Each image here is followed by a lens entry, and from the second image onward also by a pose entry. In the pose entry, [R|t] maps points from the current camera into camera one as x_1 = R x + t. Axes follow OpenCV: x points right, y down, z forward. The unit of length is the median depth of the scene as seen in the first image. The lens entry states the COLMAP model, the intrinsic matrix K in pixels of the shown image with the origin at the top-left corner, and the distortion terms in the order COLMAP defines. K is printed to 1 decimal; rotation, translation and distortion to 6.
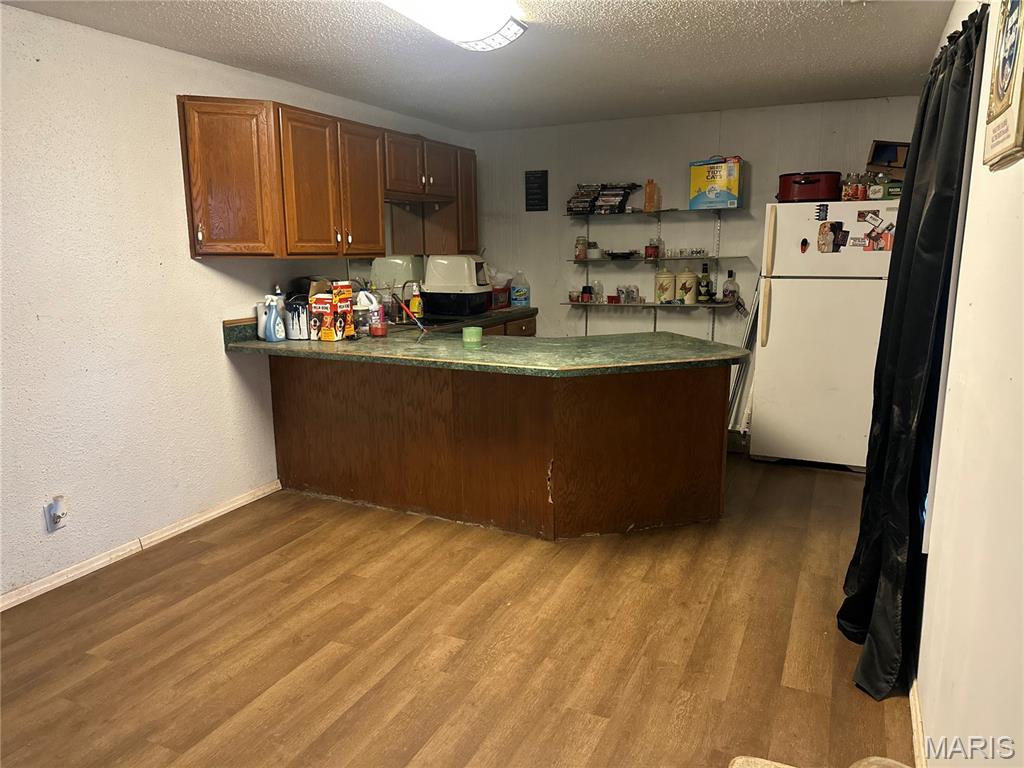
lens RADIAL K [[724.6, 0, 509.0], [0, 724.6, 387.1], [0, 0, 1]] dist [0.012931, -0.009537]
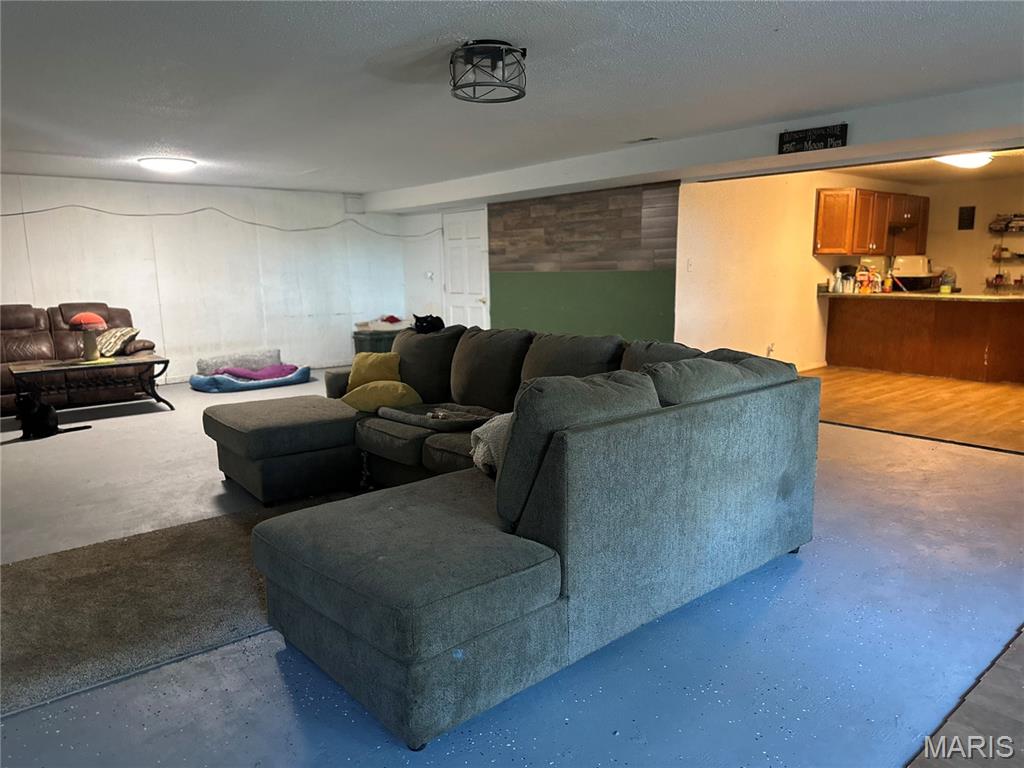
lens RADIAL K [[724.6, 0, 514.4], [0, 724.6, 381.7], [0, 0, 1]] dist [0.012931, -0.009537]
pose [[0.909735, 0.062477, -0.410462, -0.241468], [-0.075168, 0.997061, -0.014835, 0.255202], [0.408328, 0.044349, 0.911757, -1.147133]]
